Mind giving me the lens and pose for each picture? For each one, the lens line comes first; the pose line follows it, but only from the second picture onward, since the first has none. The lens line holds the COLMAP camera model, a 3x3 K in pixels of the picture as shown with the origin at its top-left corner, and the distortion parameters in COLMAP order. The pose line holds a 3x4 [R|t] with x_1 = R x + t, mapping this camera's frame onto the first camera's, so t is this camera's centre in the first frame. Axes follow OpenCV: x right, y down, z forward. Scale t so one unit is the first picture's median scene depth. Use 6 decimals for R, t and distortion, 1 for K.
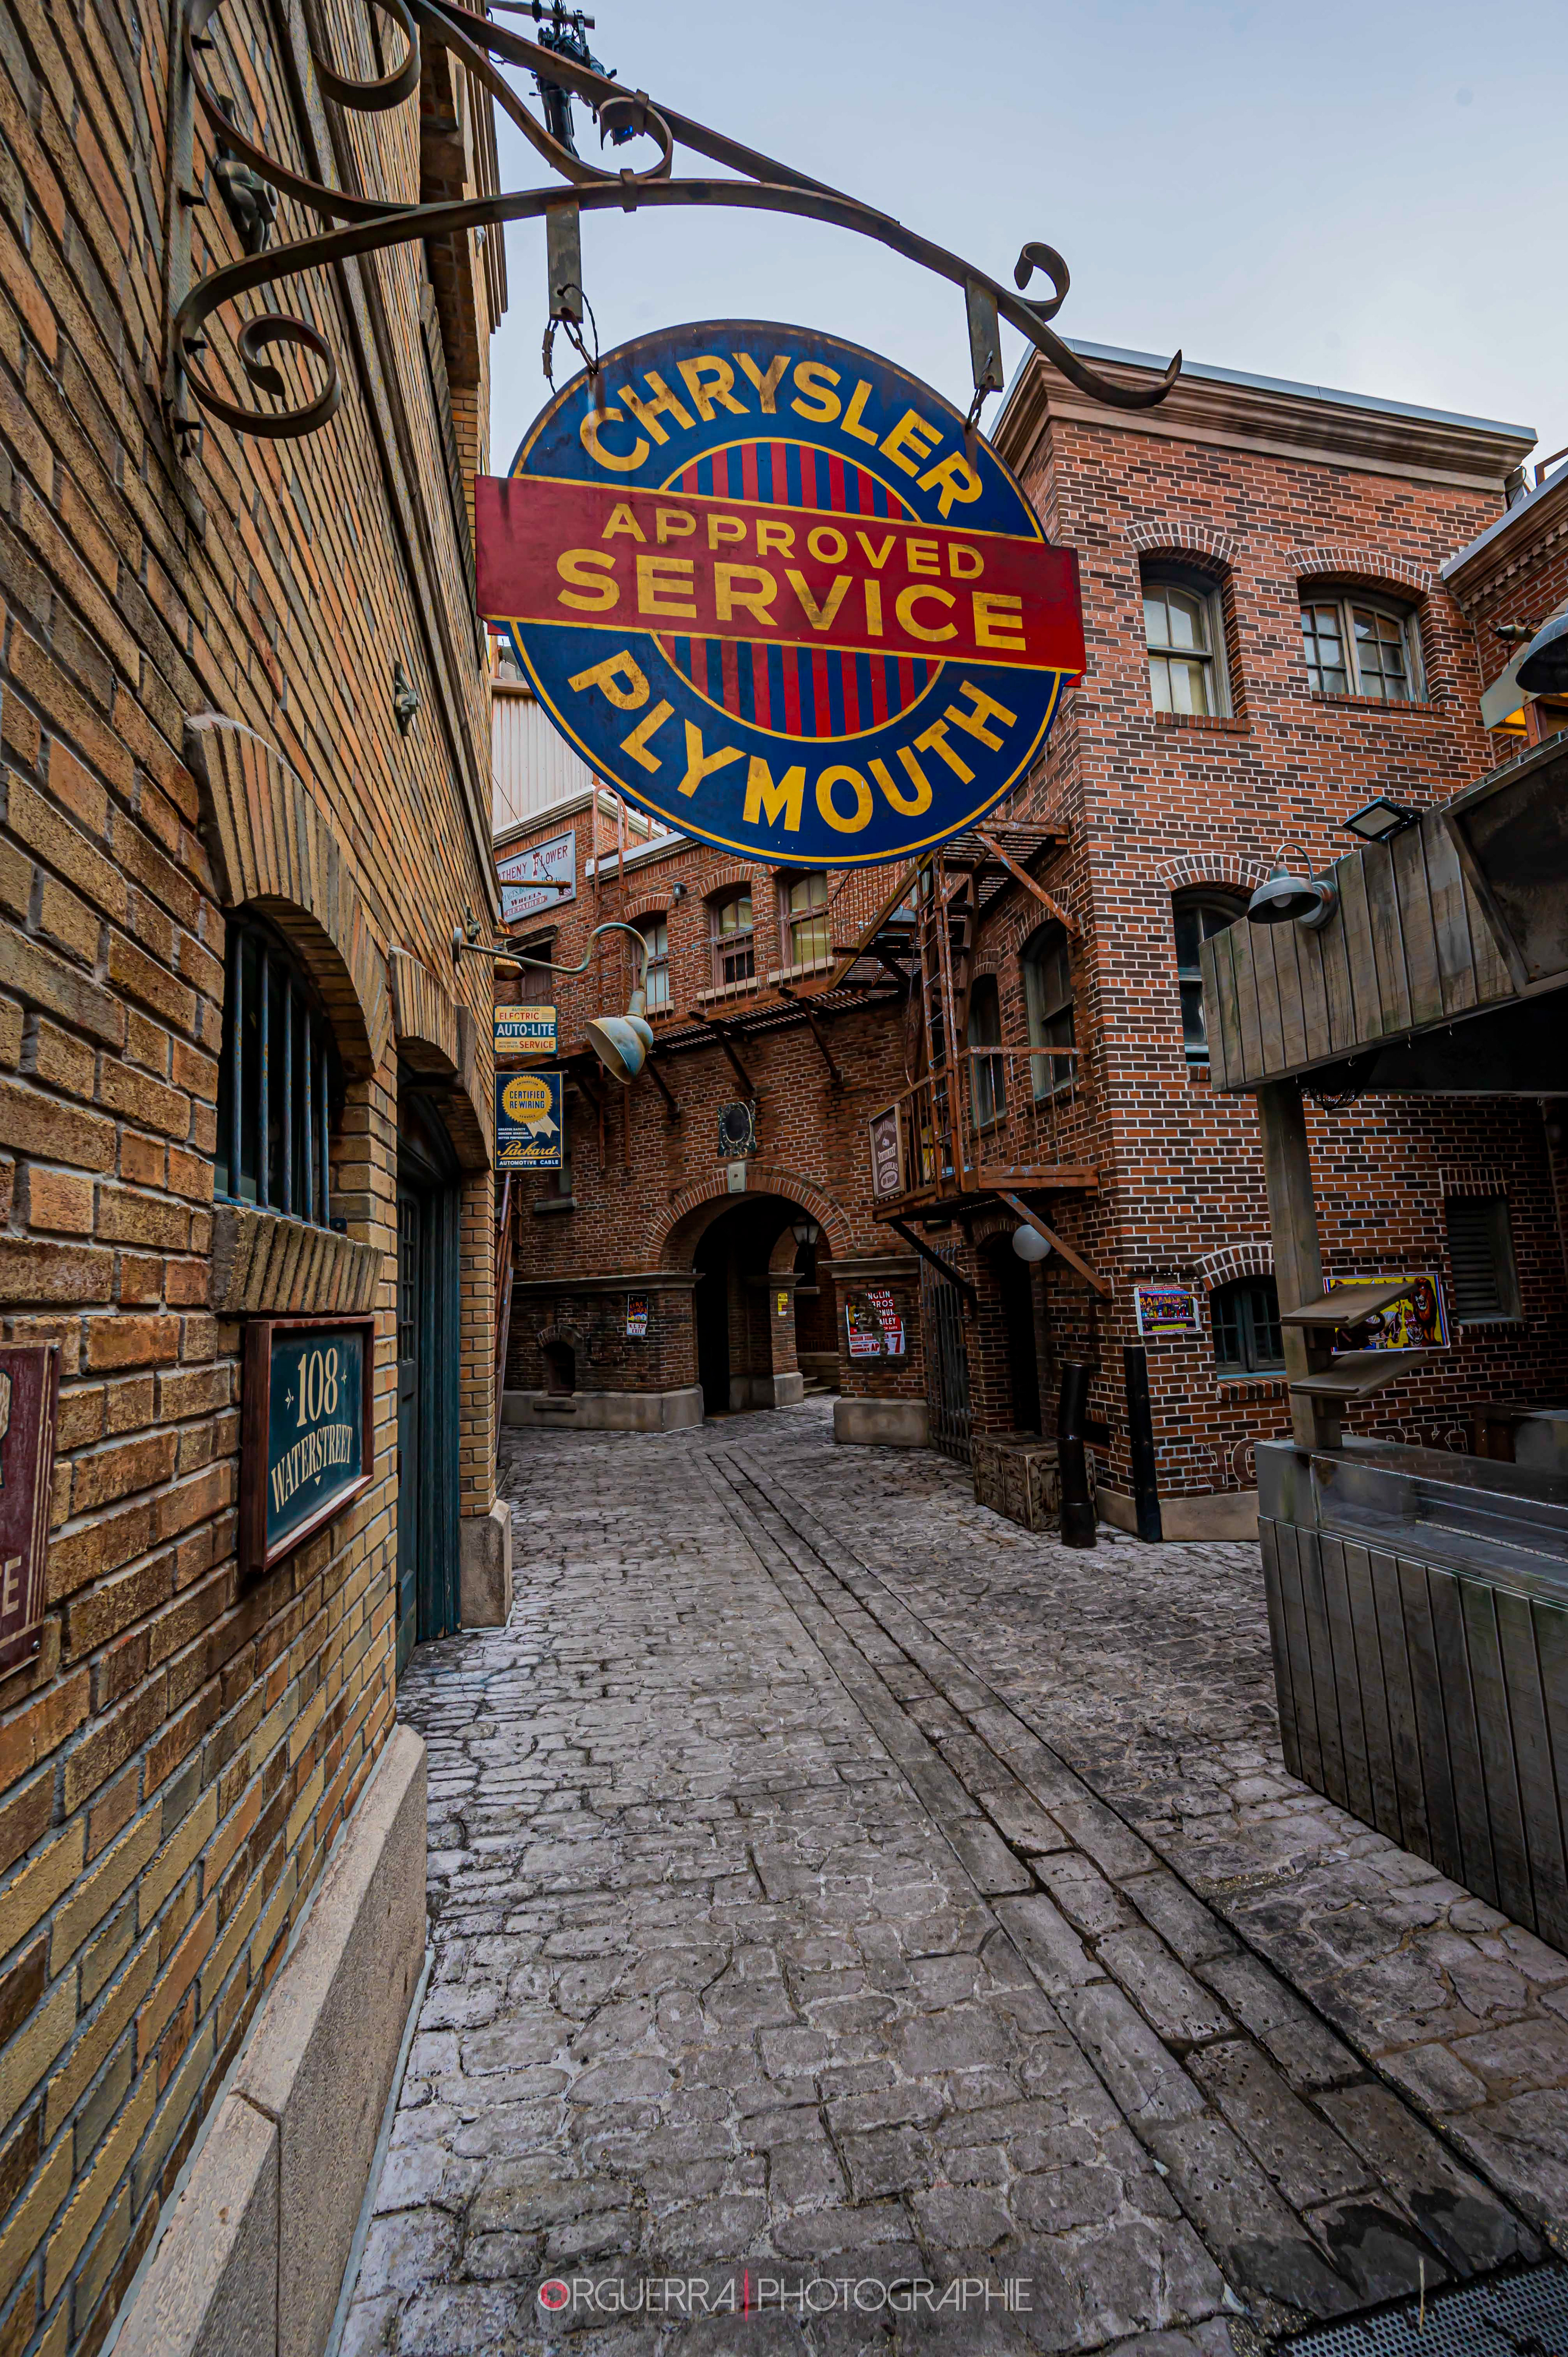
lens RADIAL K [[924.7, 0, 782.9], [0, 924.7, 1185.8], [0, 0, 1]] dist [0.010447, 0.000094]
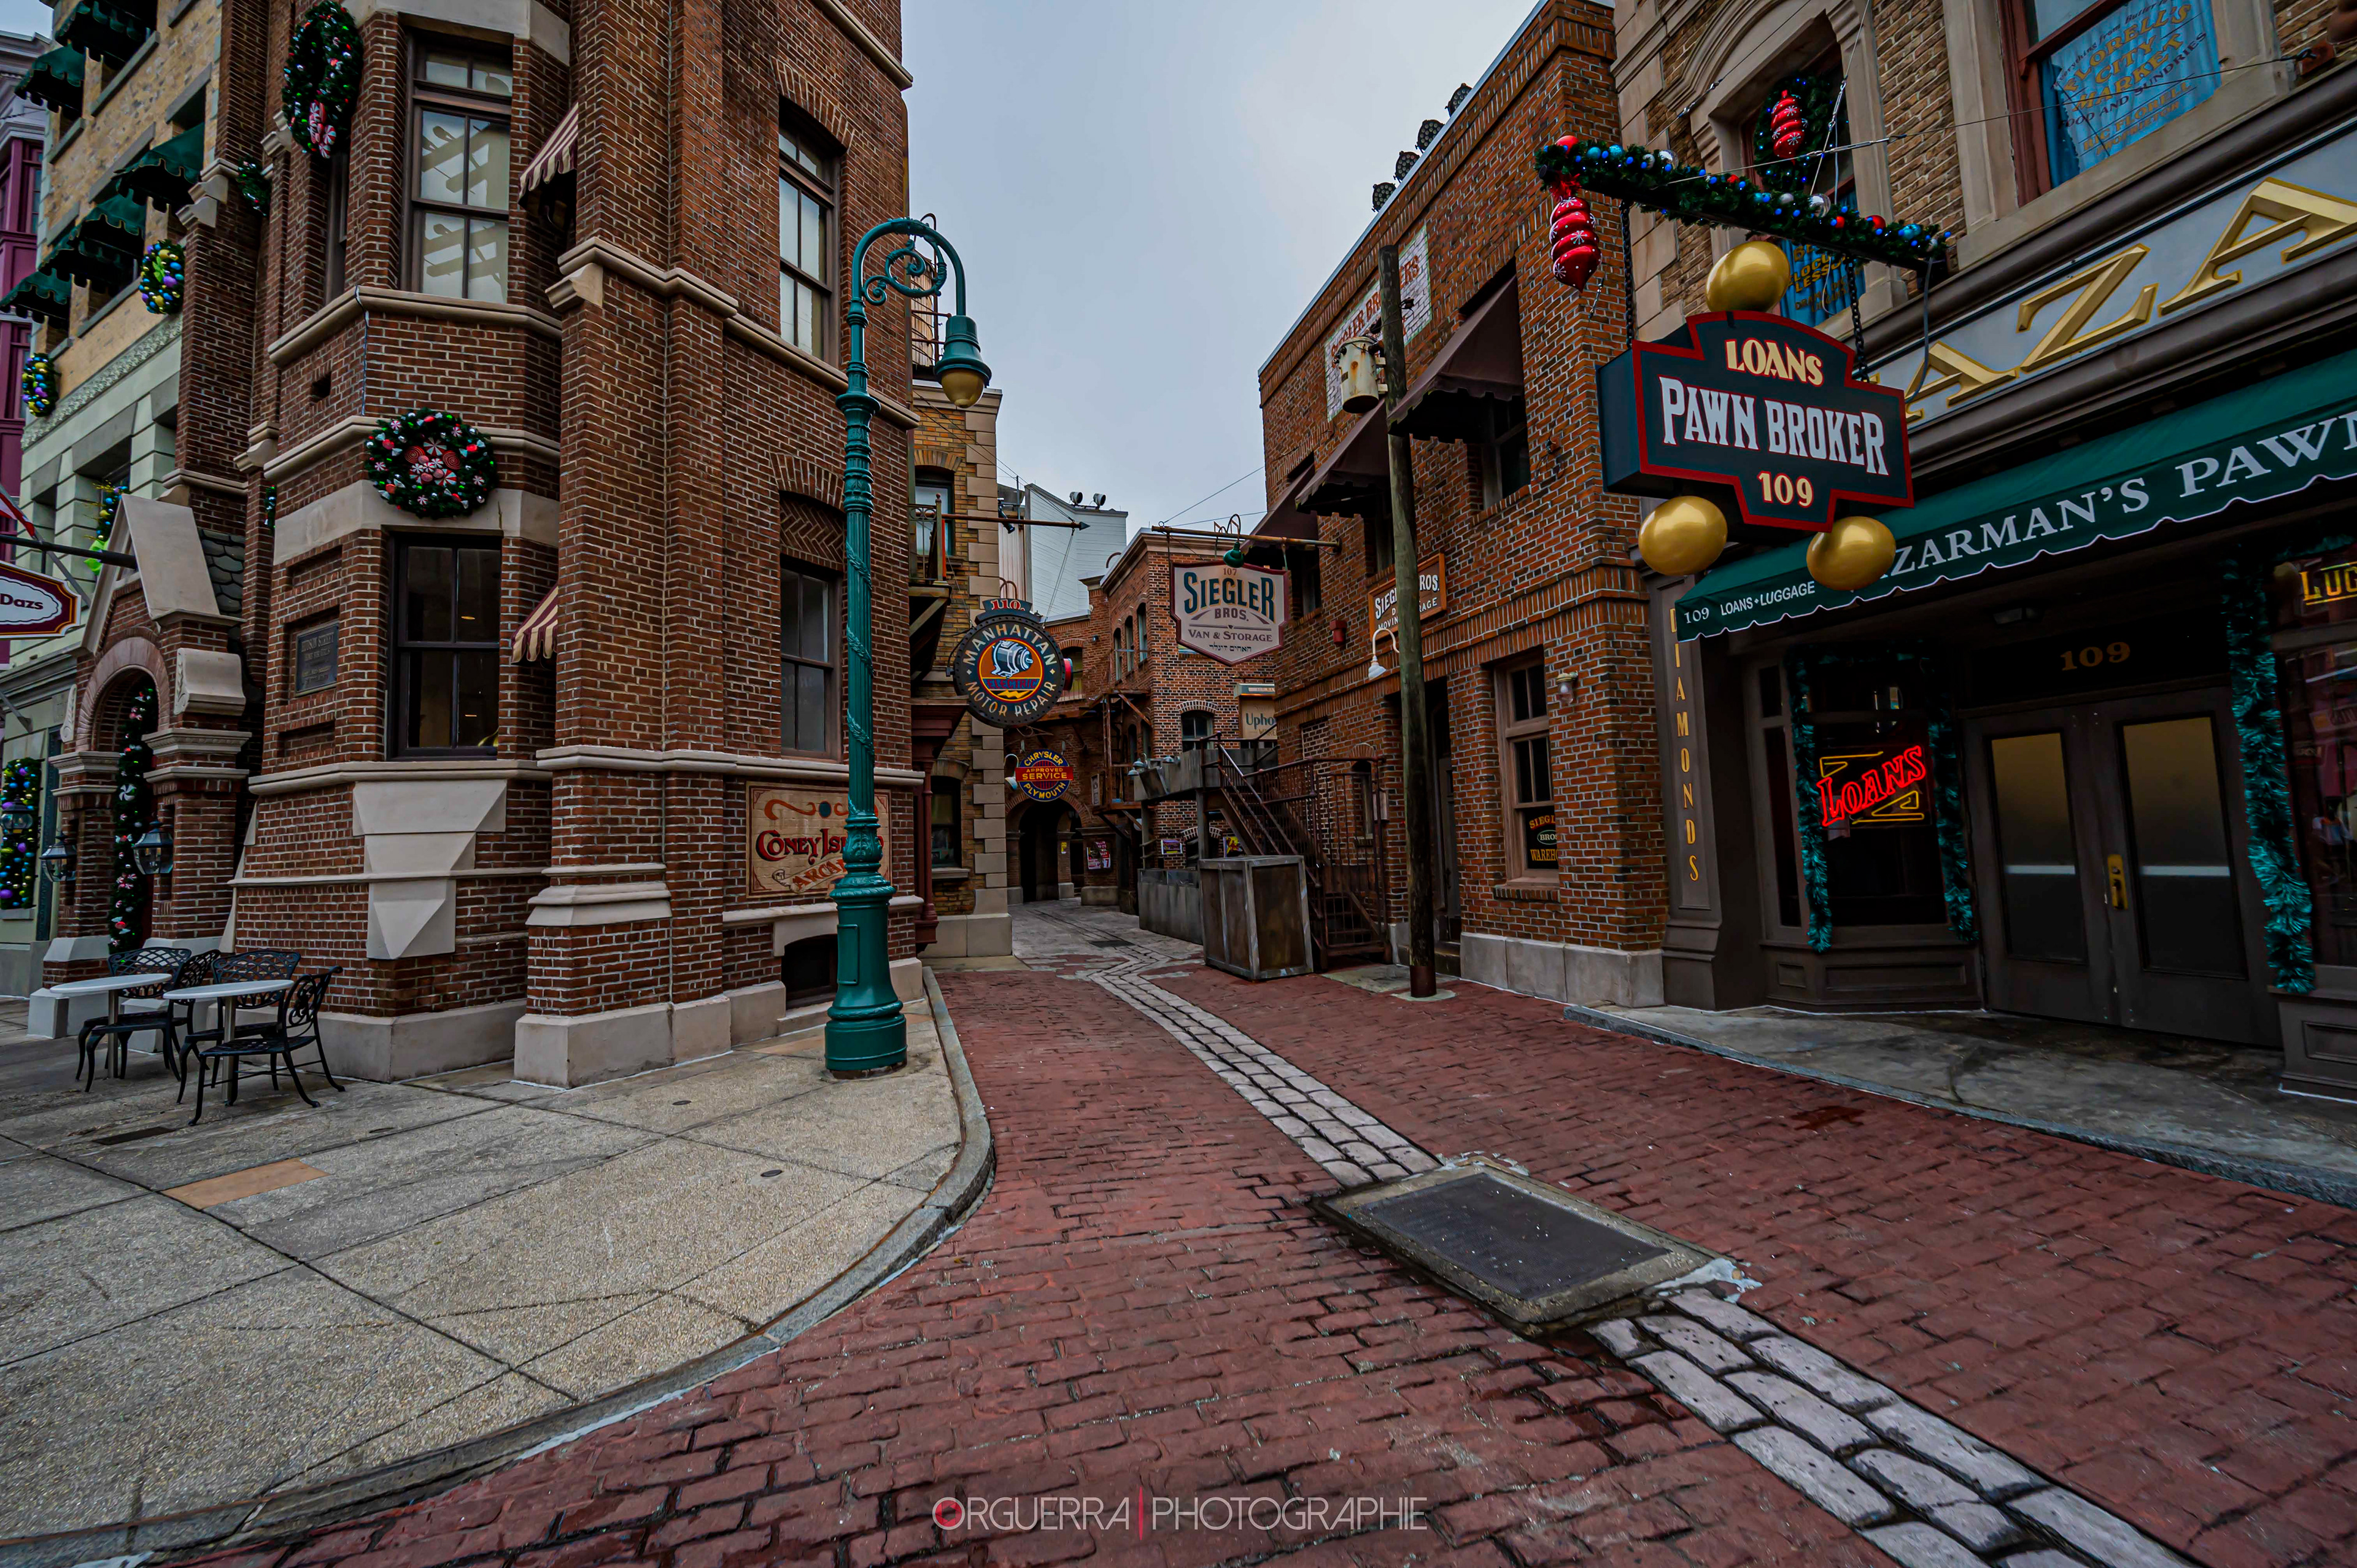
lens RADIAL K [[924.7, 0, 1182.2], [0, 924.7, 775.9], [0, 0, 1]] dist [0.010447, 0.000094]
pose [[0.995031, 0.011696, 0.098881, 0.076522], [-0.015674, 0.999095, 0.039552, -0.151828], [-0.098329, -0.040905, 0.994313, -1.382129]]
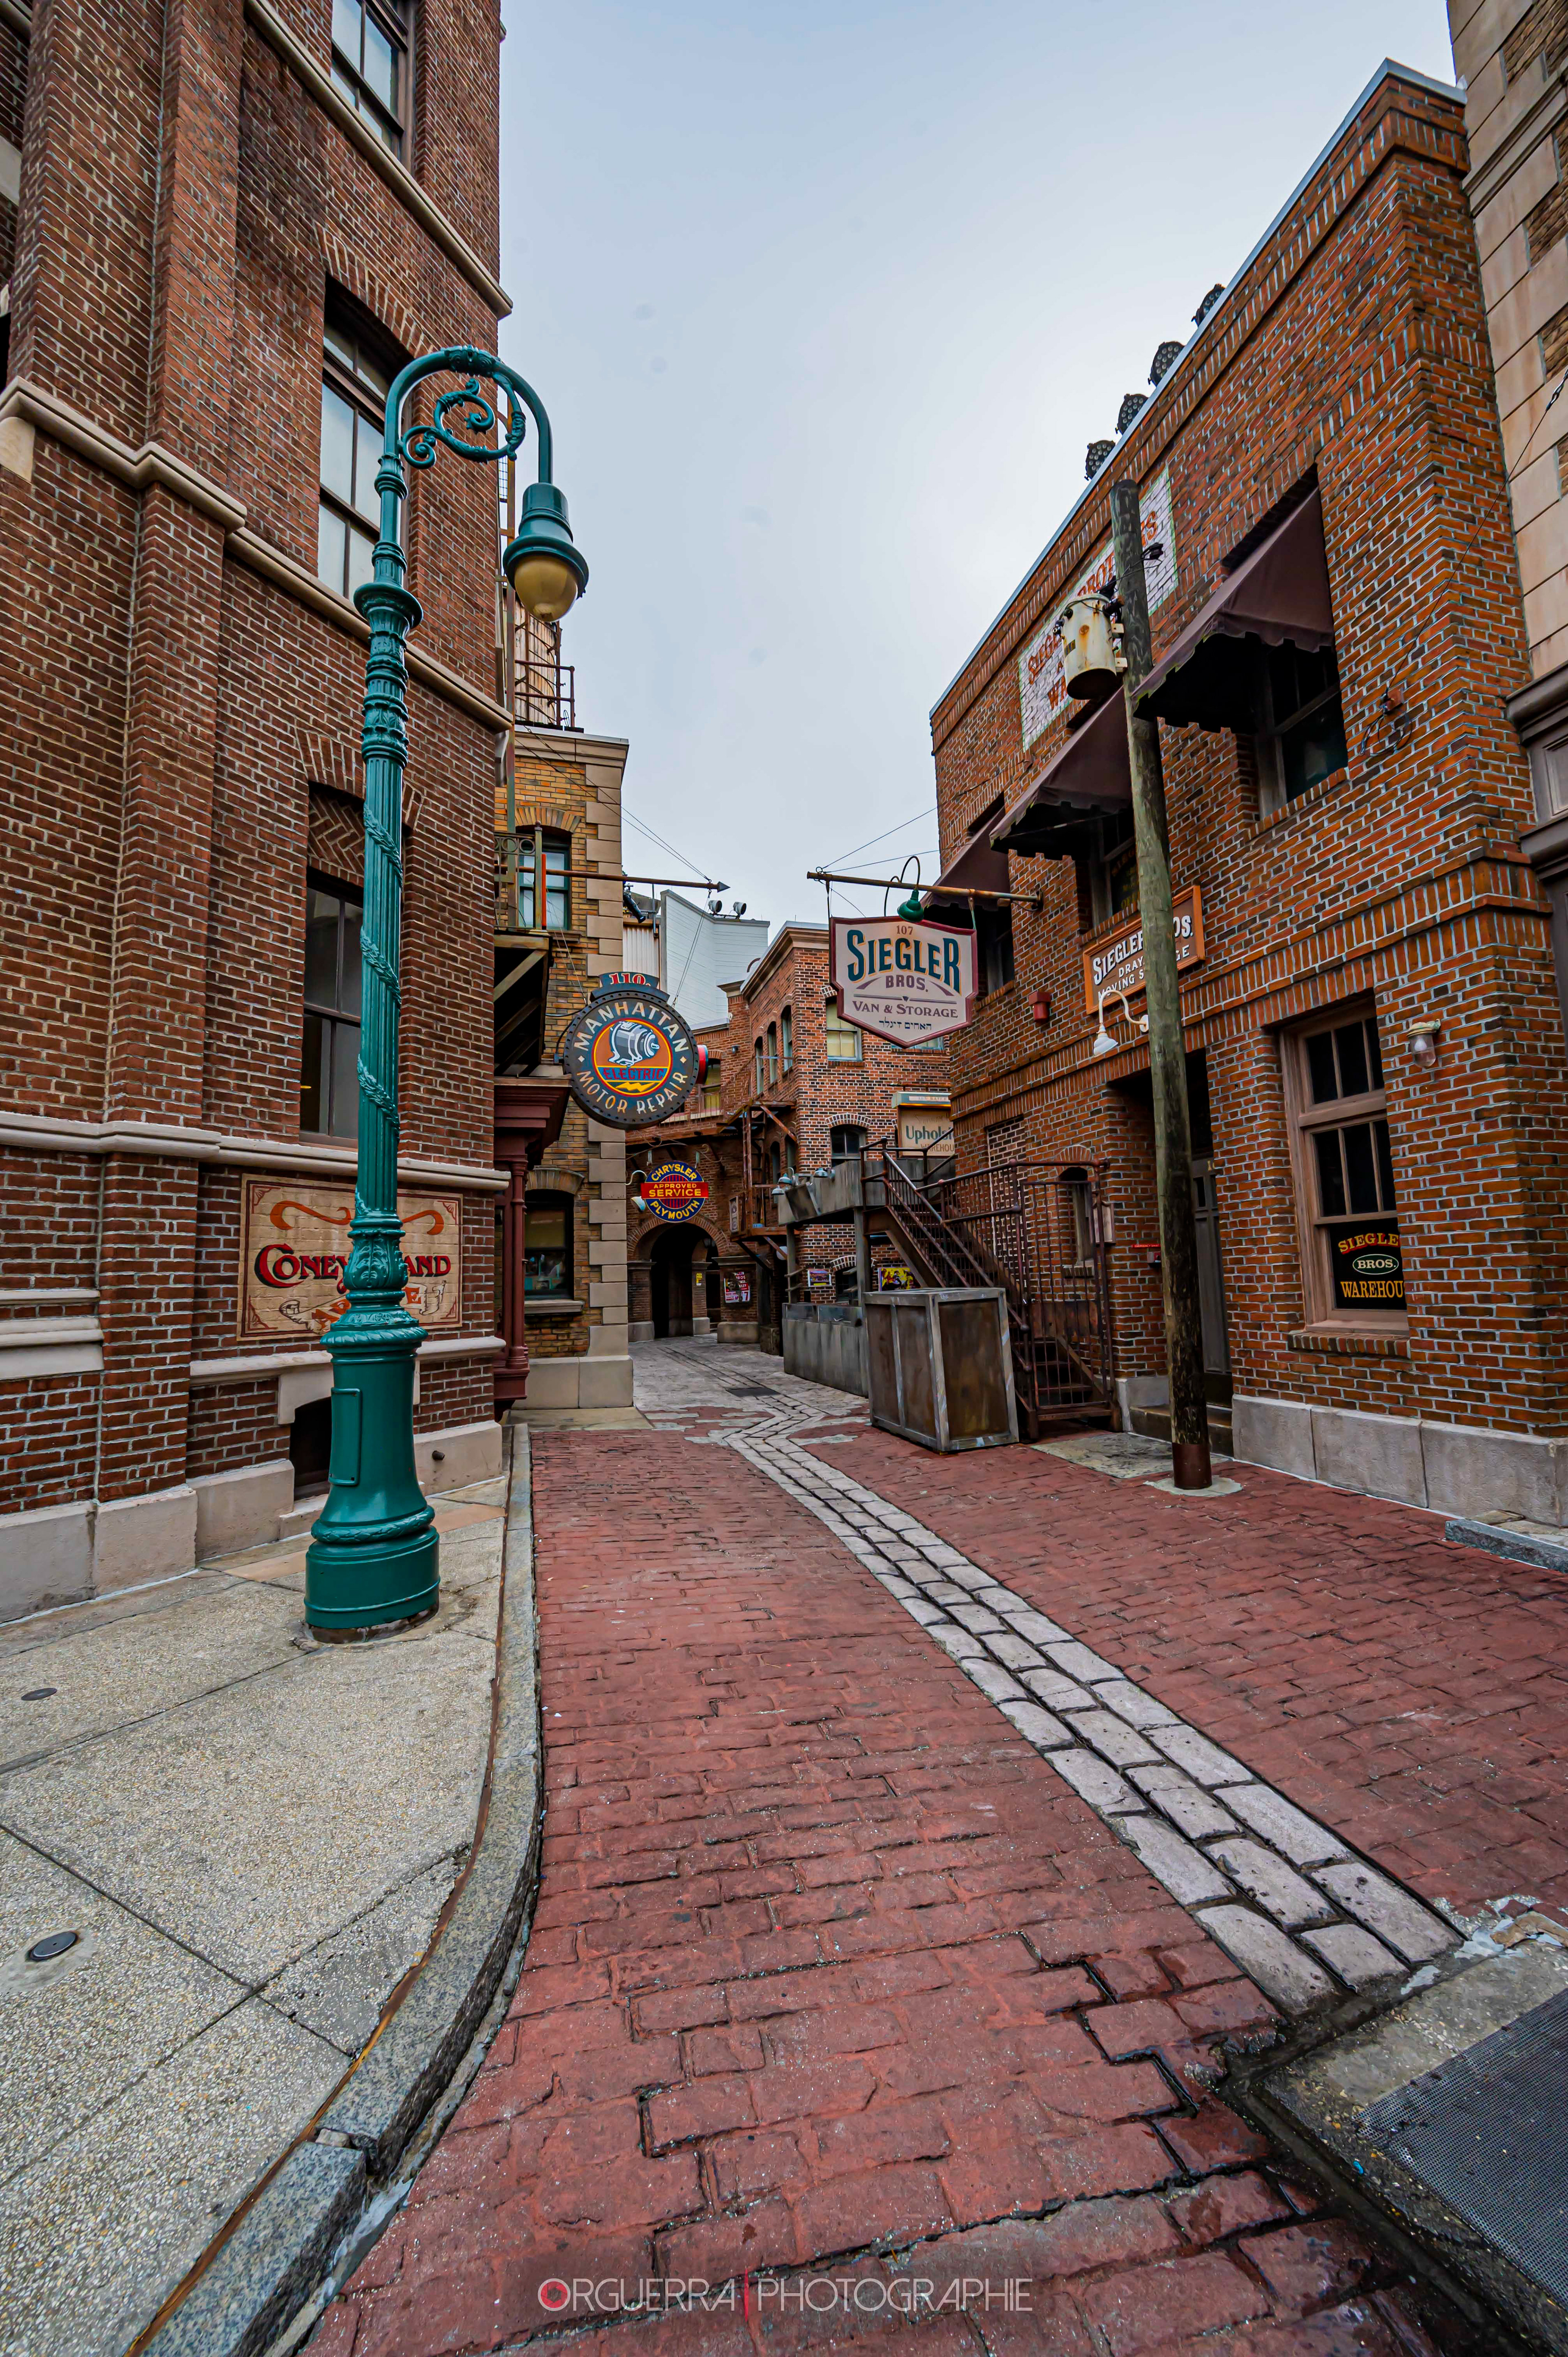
lens RADIAL K [[924.7, 0, 779.6], [0, 924.7, 1179.5], [0, 0, 1]] dist [0.010447, 0.000094]
pose [[0.998306, 0.018233, 0.055259, 0.076254], [-0.018713, 0.999791, 0.008173, -0.119996], [-0.055098, -0.009193, 0.998439, -1.154549]]
